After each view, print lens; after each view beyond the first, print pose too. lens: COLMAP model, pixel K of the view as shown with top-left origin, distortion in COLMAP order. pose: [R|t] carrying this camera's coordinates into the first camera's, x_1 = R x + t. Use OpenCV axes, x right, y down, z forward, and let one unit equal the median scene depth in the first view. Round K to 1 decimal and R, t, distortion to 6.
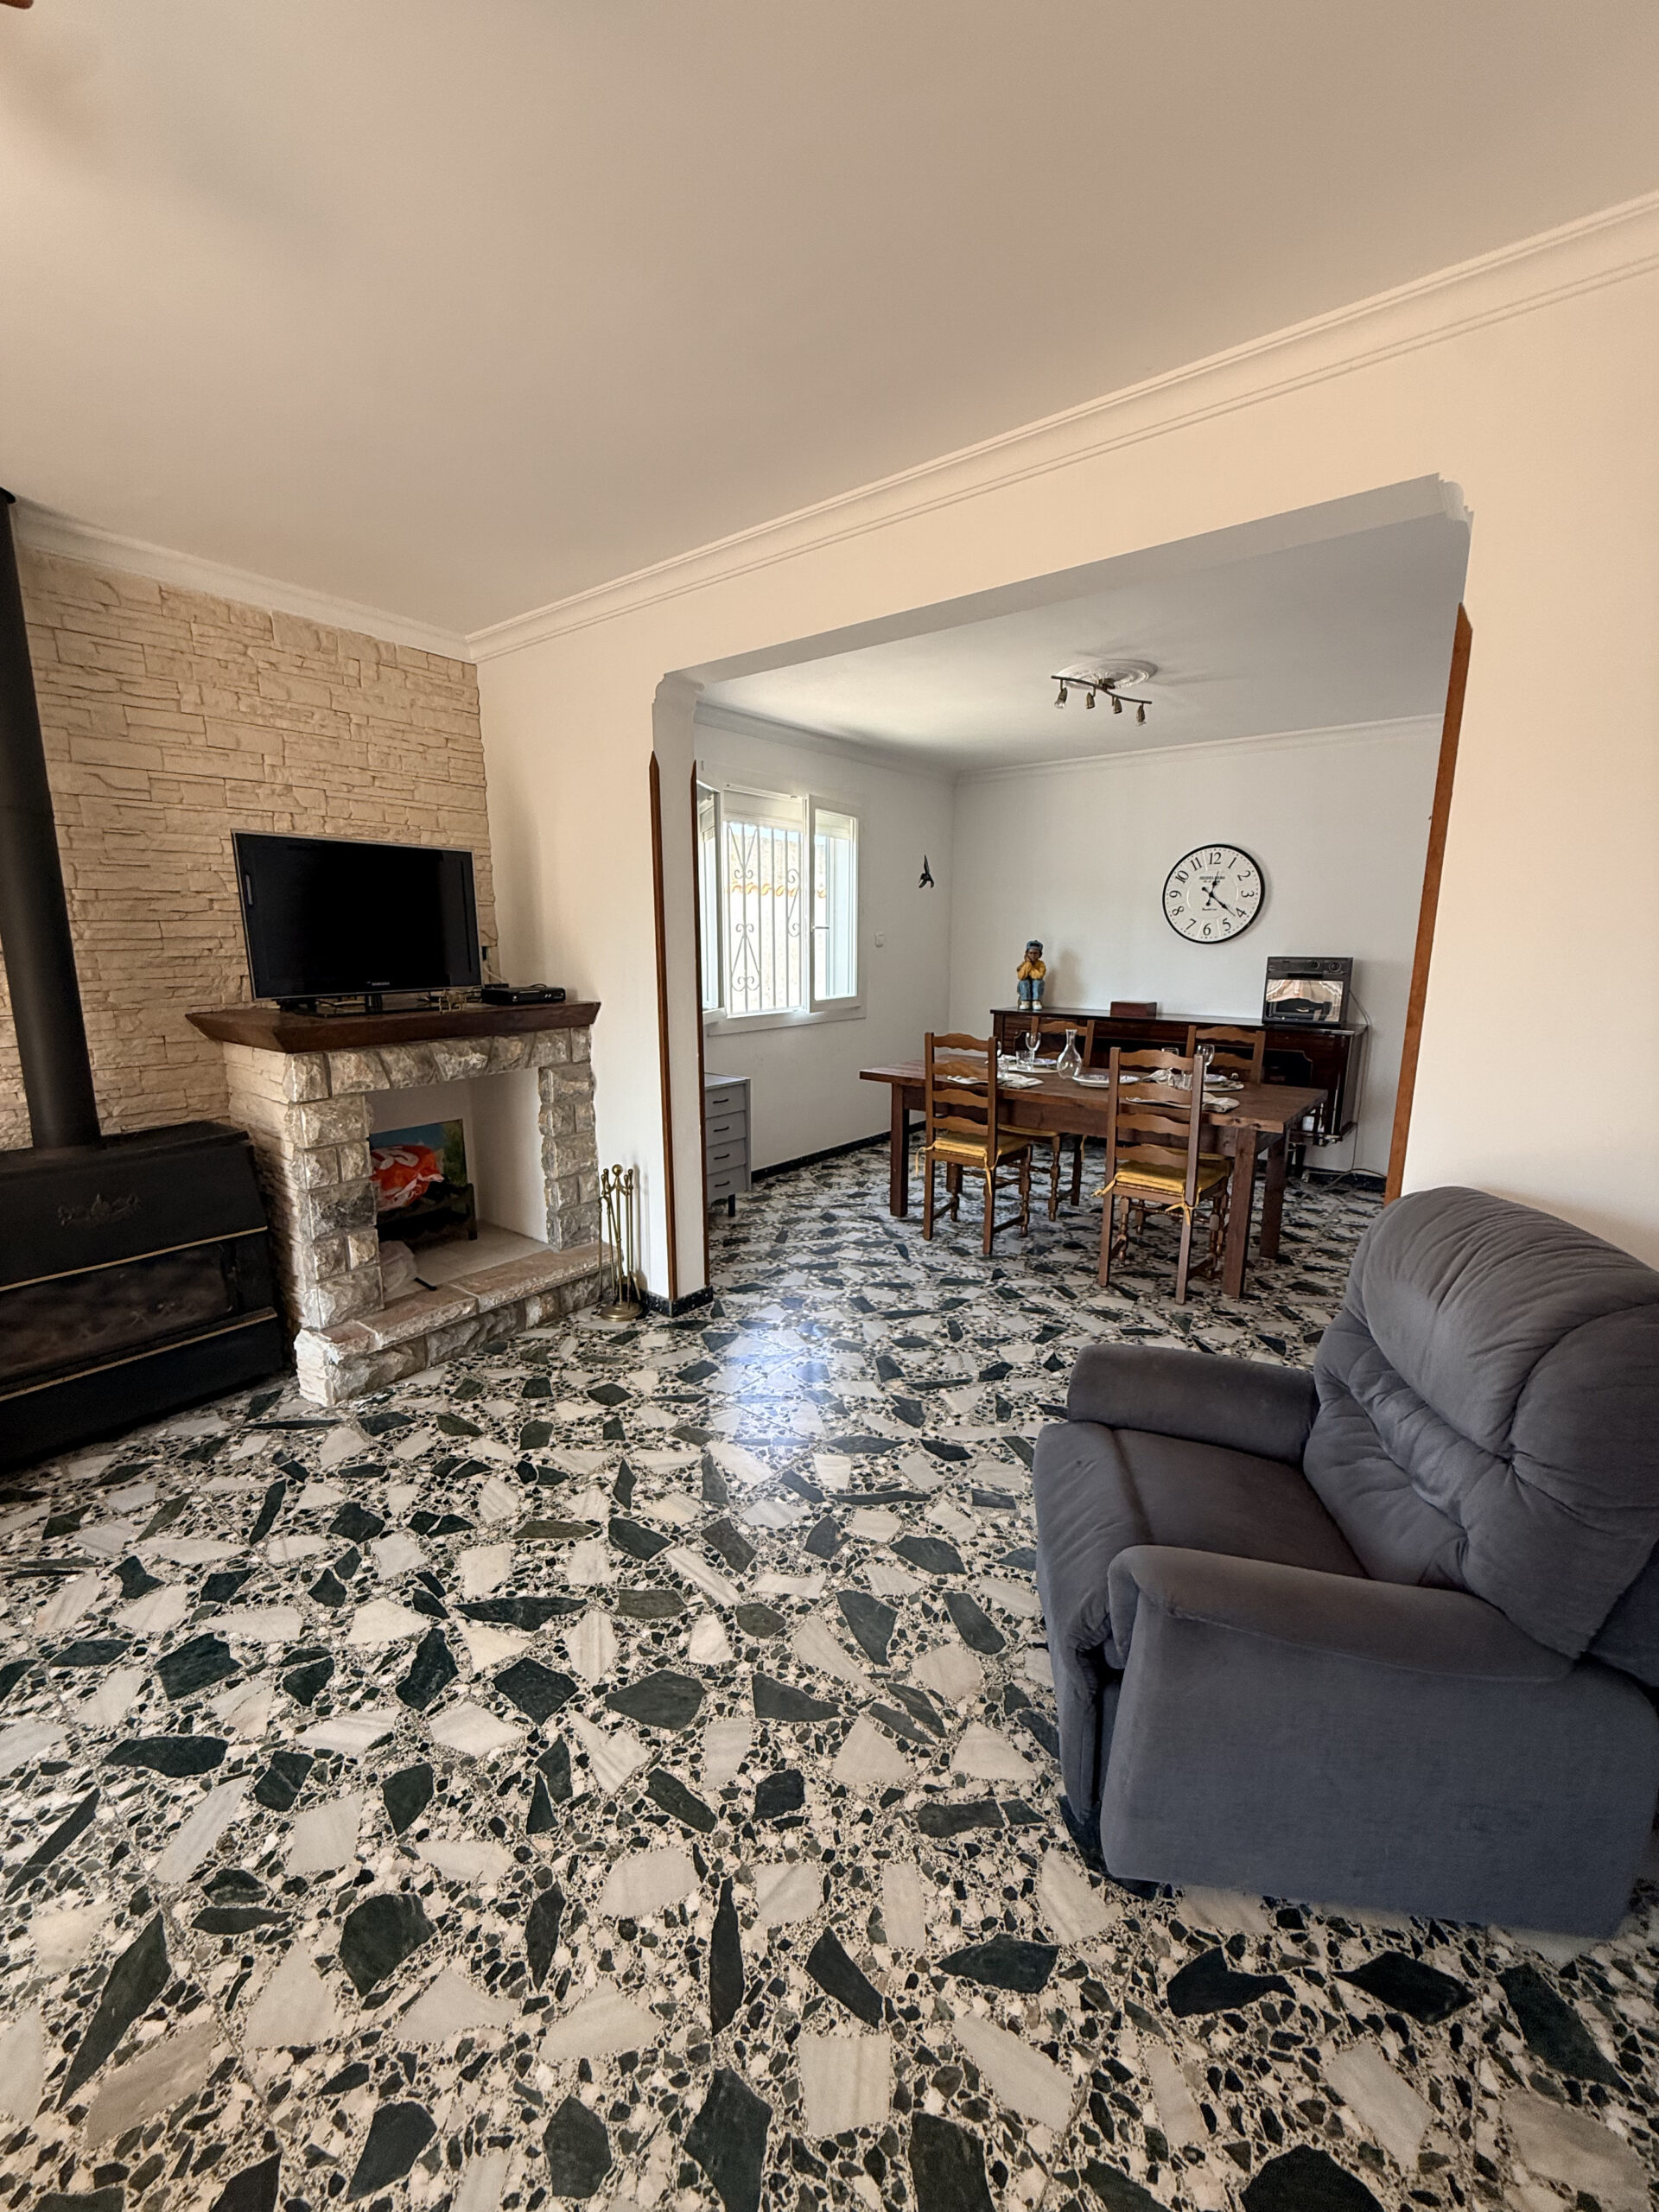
lens RADIAL K [[890.3, 0, 832.8], [0, 890.3, 1103.5], [0, 0, 1]] dist [-0.000624, 0.000517]
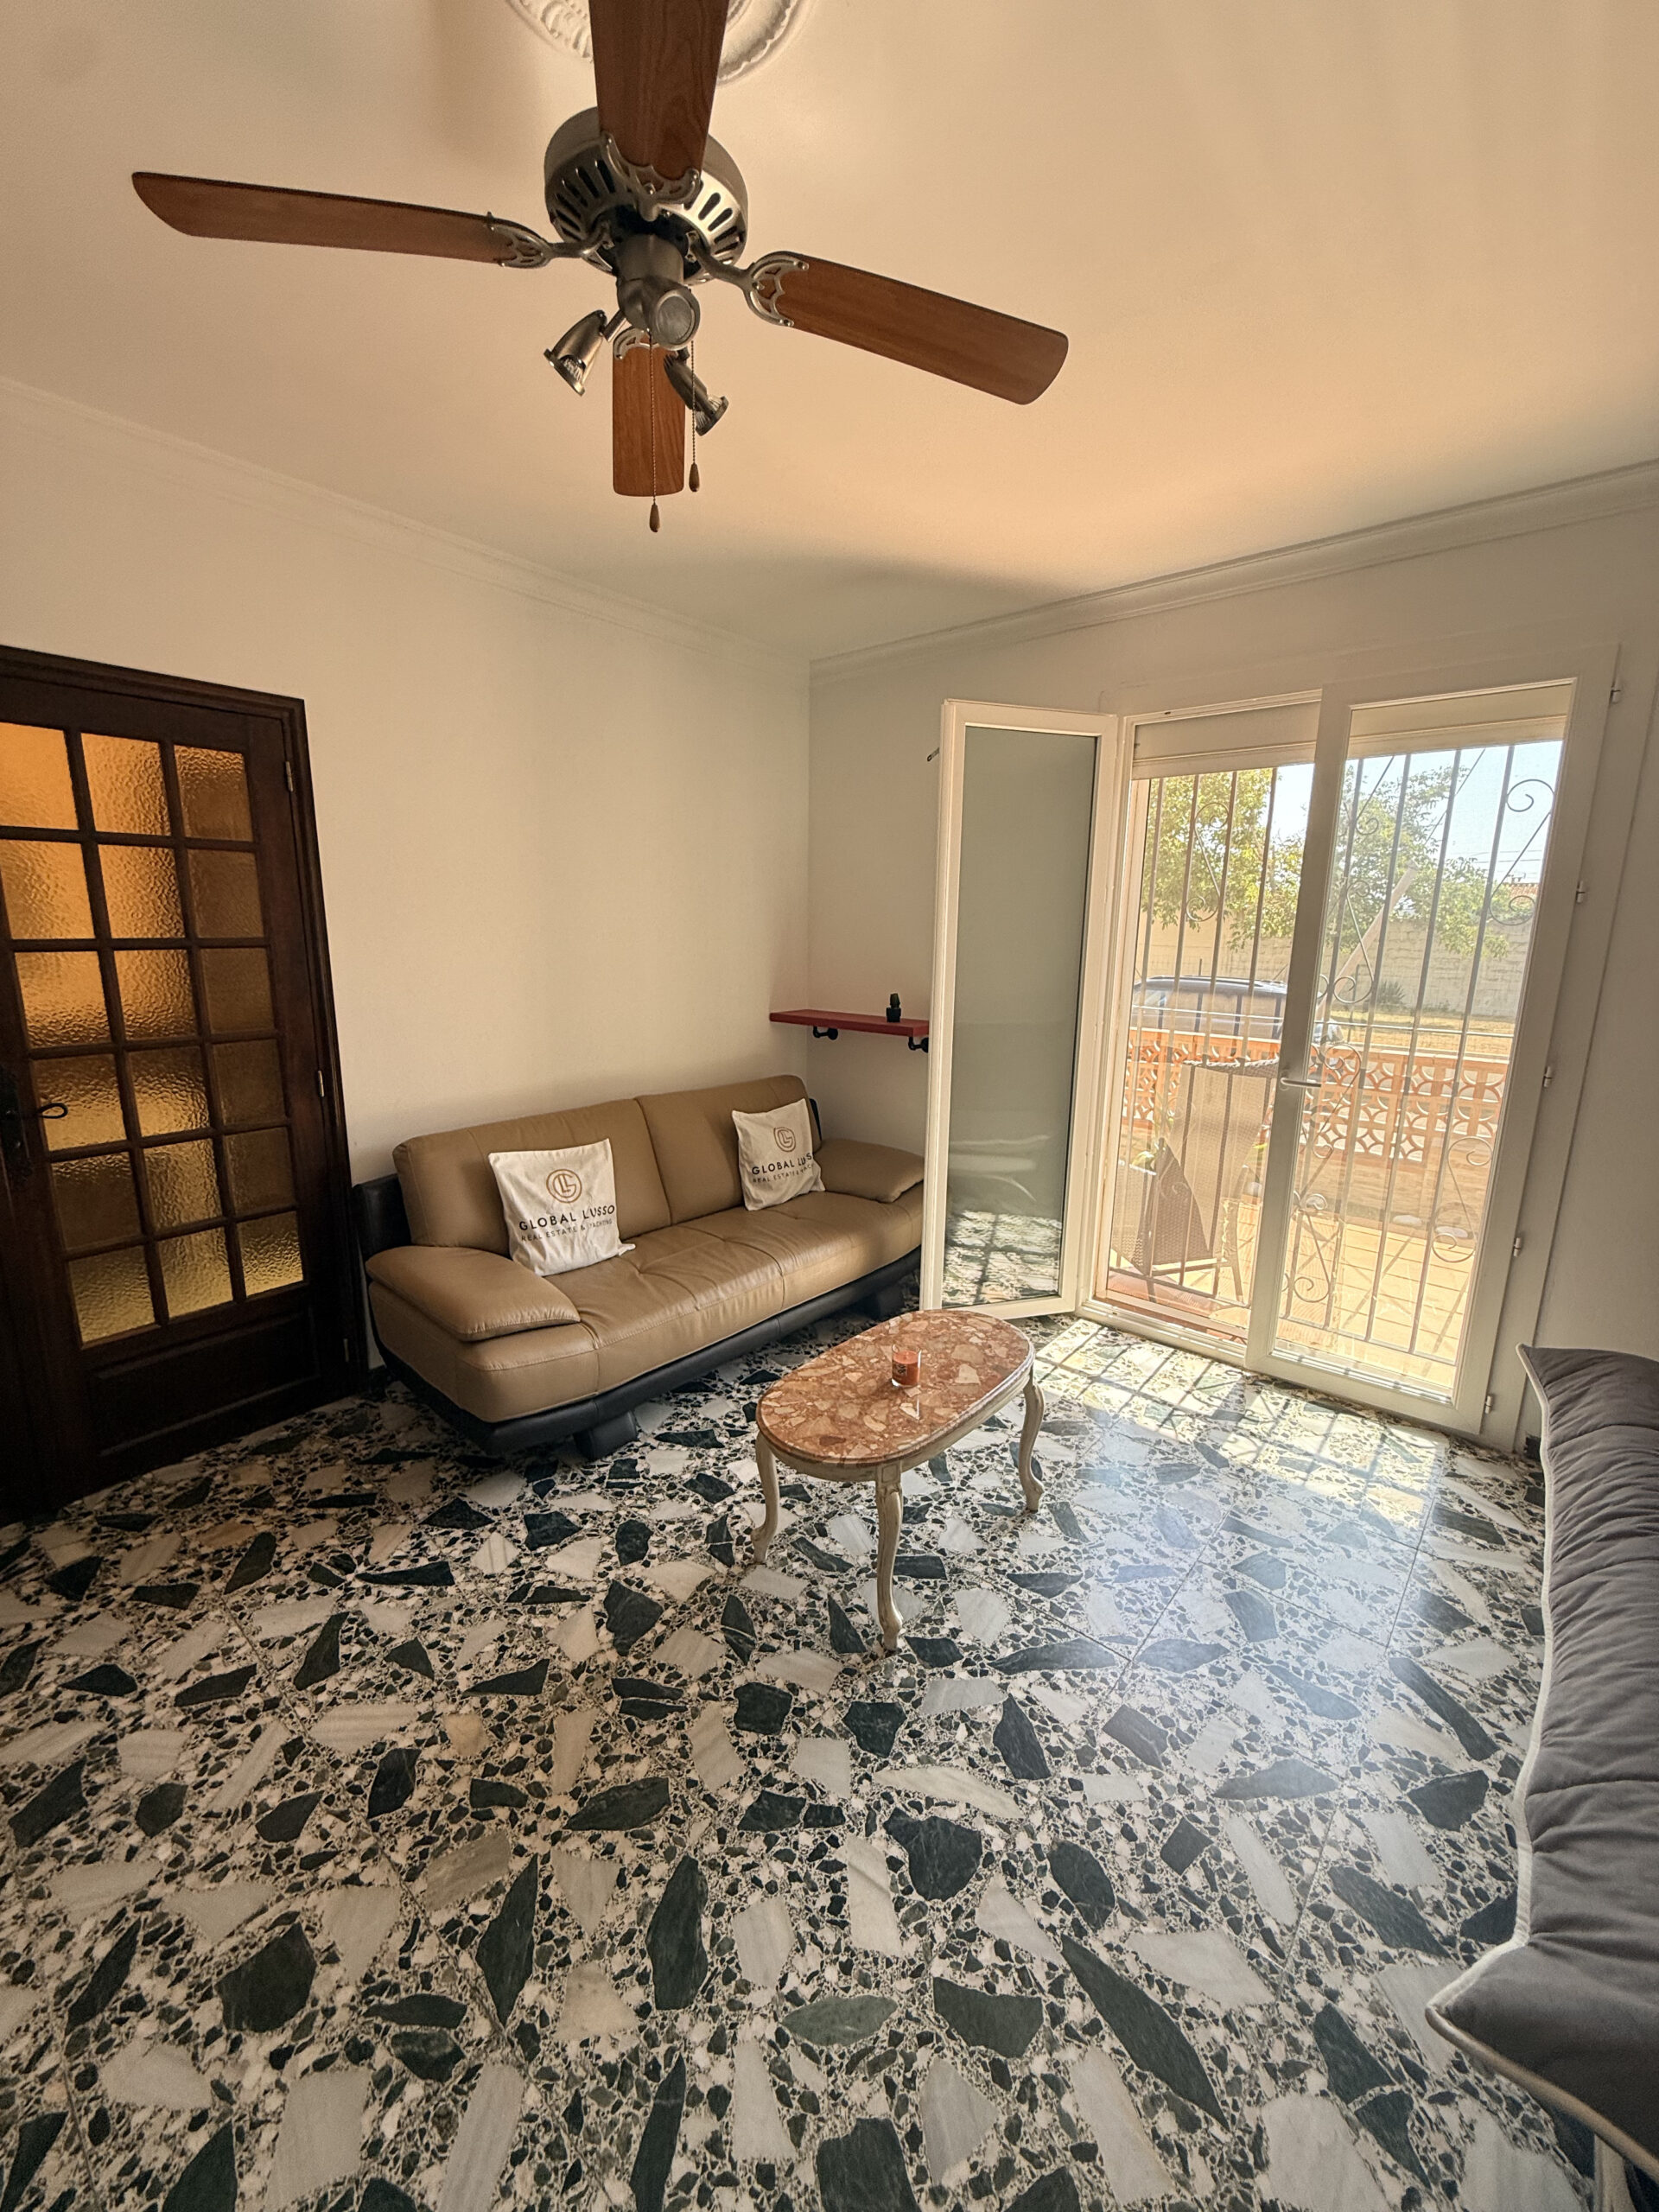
lens RADIAL K [[890.3, 0, 831.0], [0, 890.3, 1106.3], [0, 0, 1]] dist [-0.000624, 0.000517]
pose [[-0.998663, -0.027180, 0.043972, -0.681072], [-0.008262, 0.923602, 0.383264, -0.193920], [-0.051030, 0.382389, -0.922591, 0.901634]]
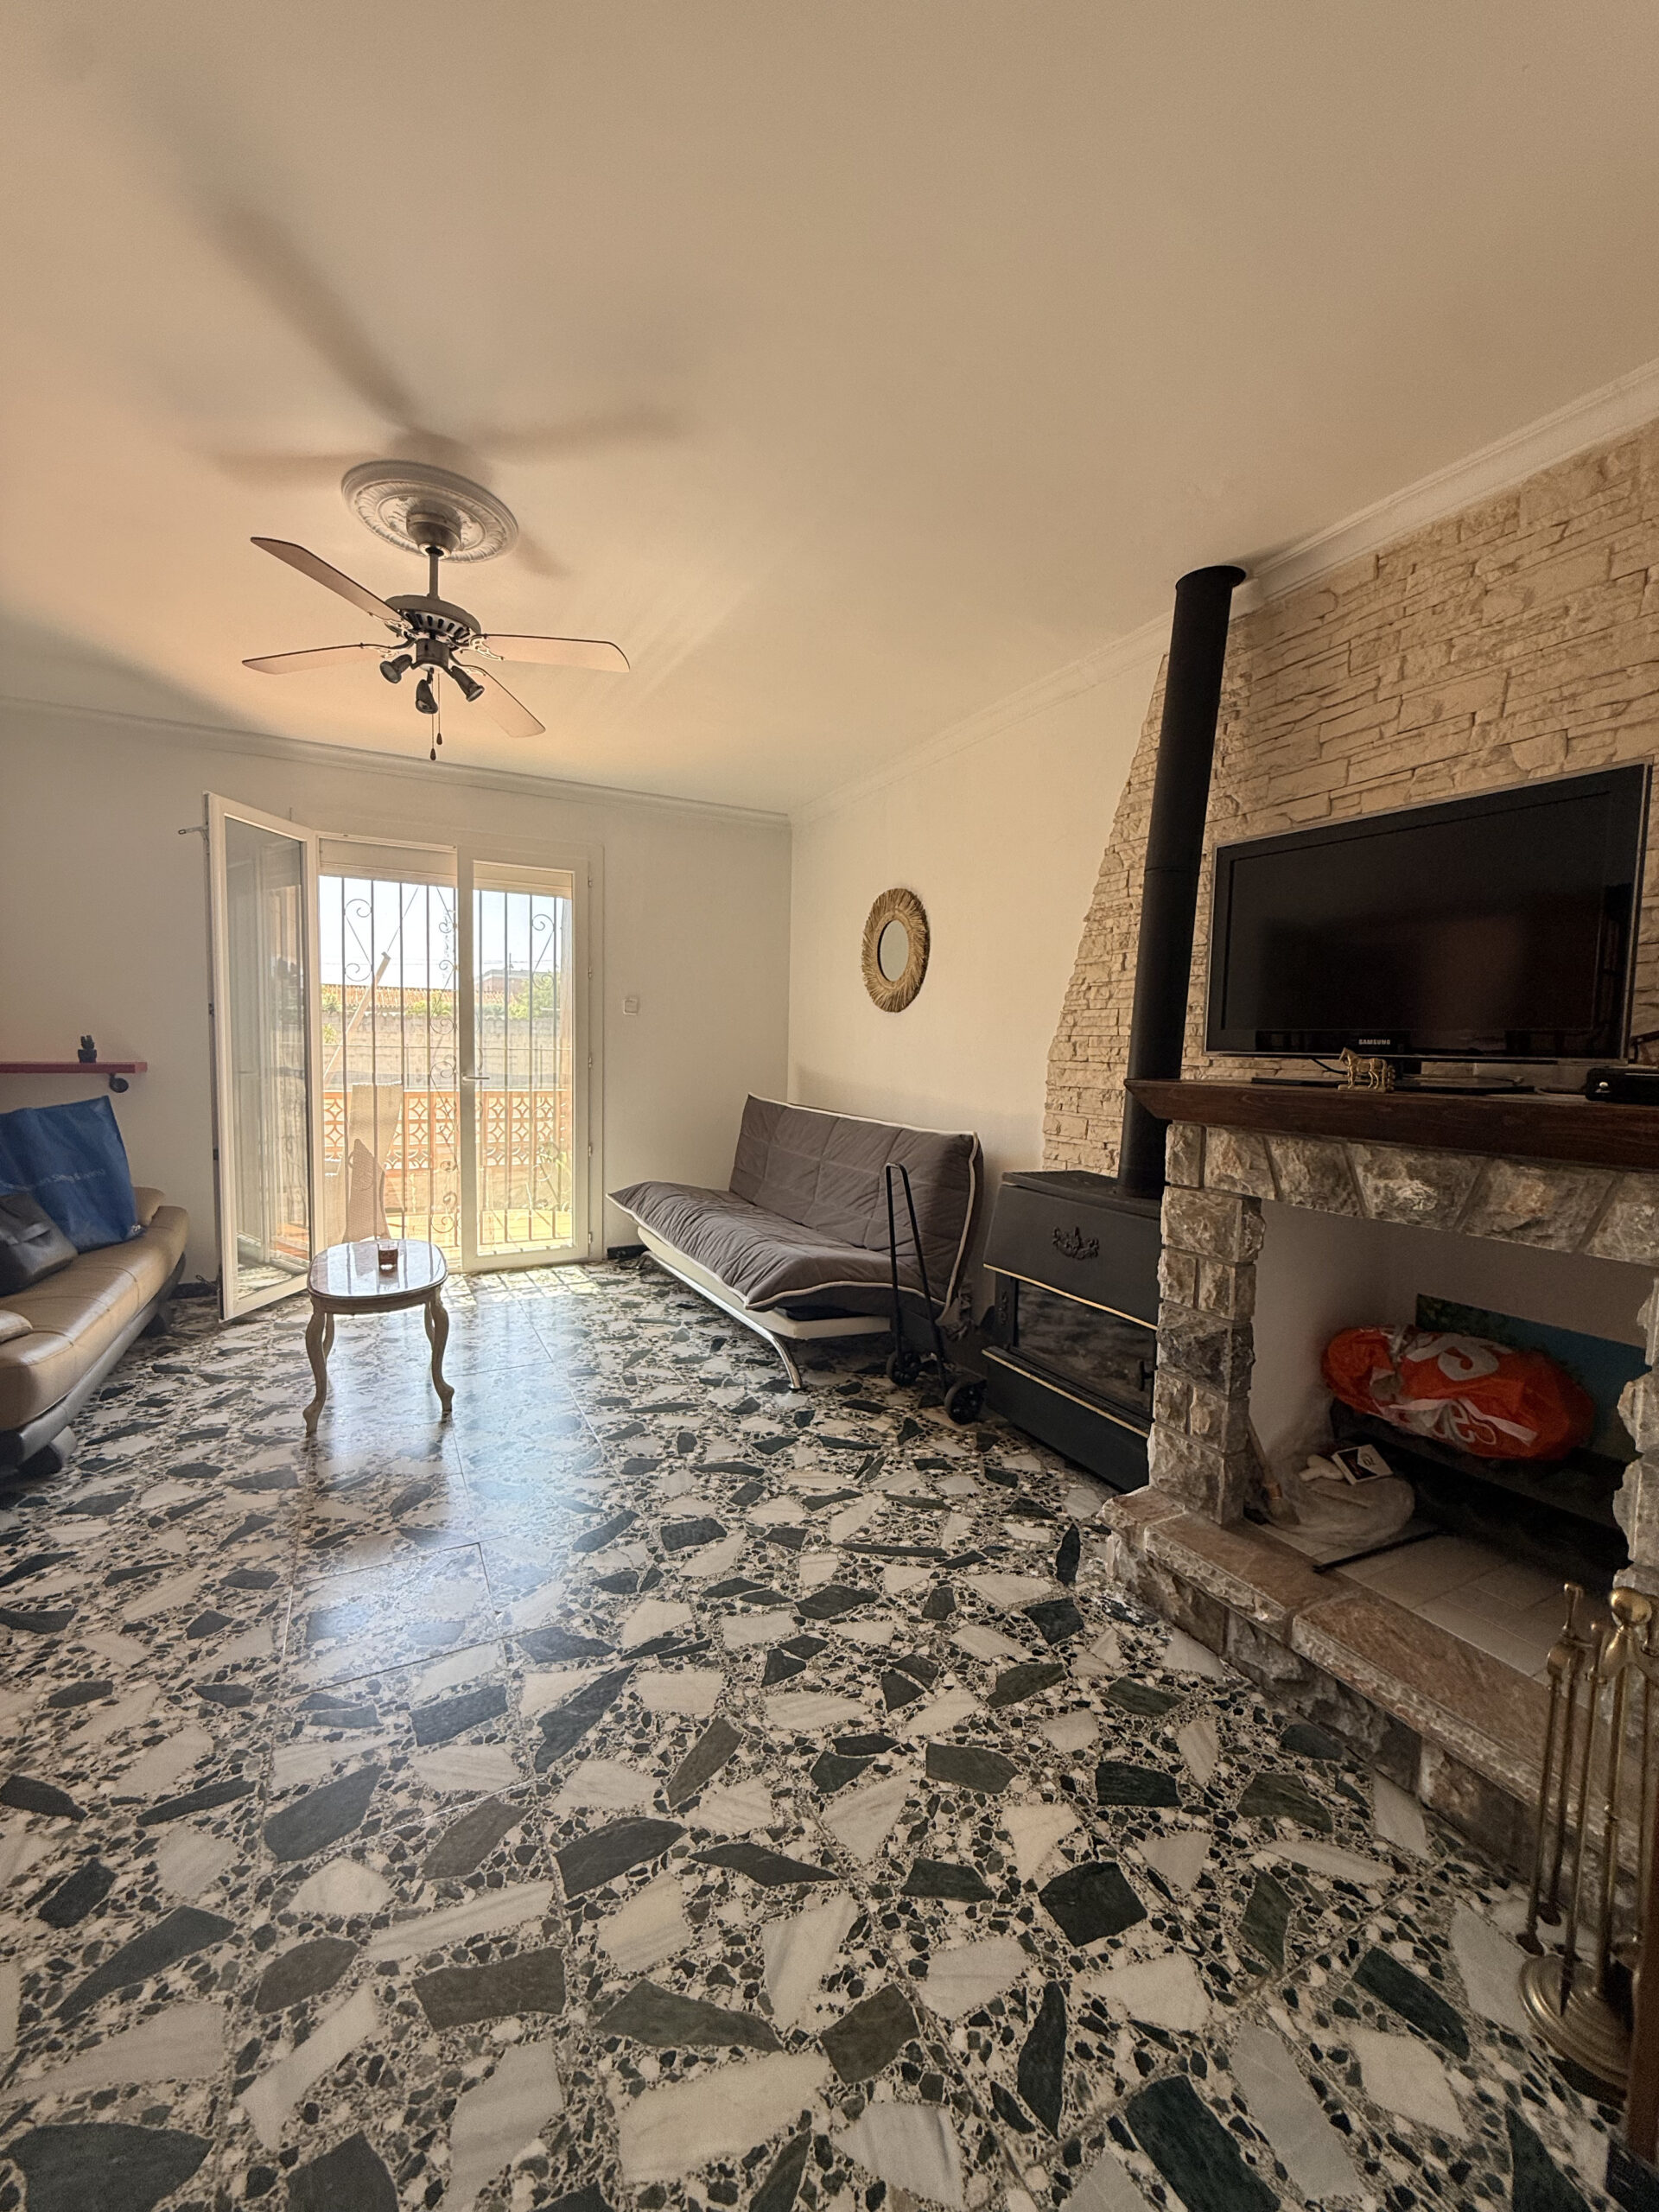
lens RADIAL K [[890.3, 0, 834.8], [0, 890.3, 1106.0], [0, 0, 1]] dist [-0.000624, 0.000517]
pose [[-0.409280, 0.053613, -0.910832, 0.263094], [-0.195247, 0.970002, 0.144829, -0.148079], [0.891274, 0.237113, -0.386534, 1.253954]]
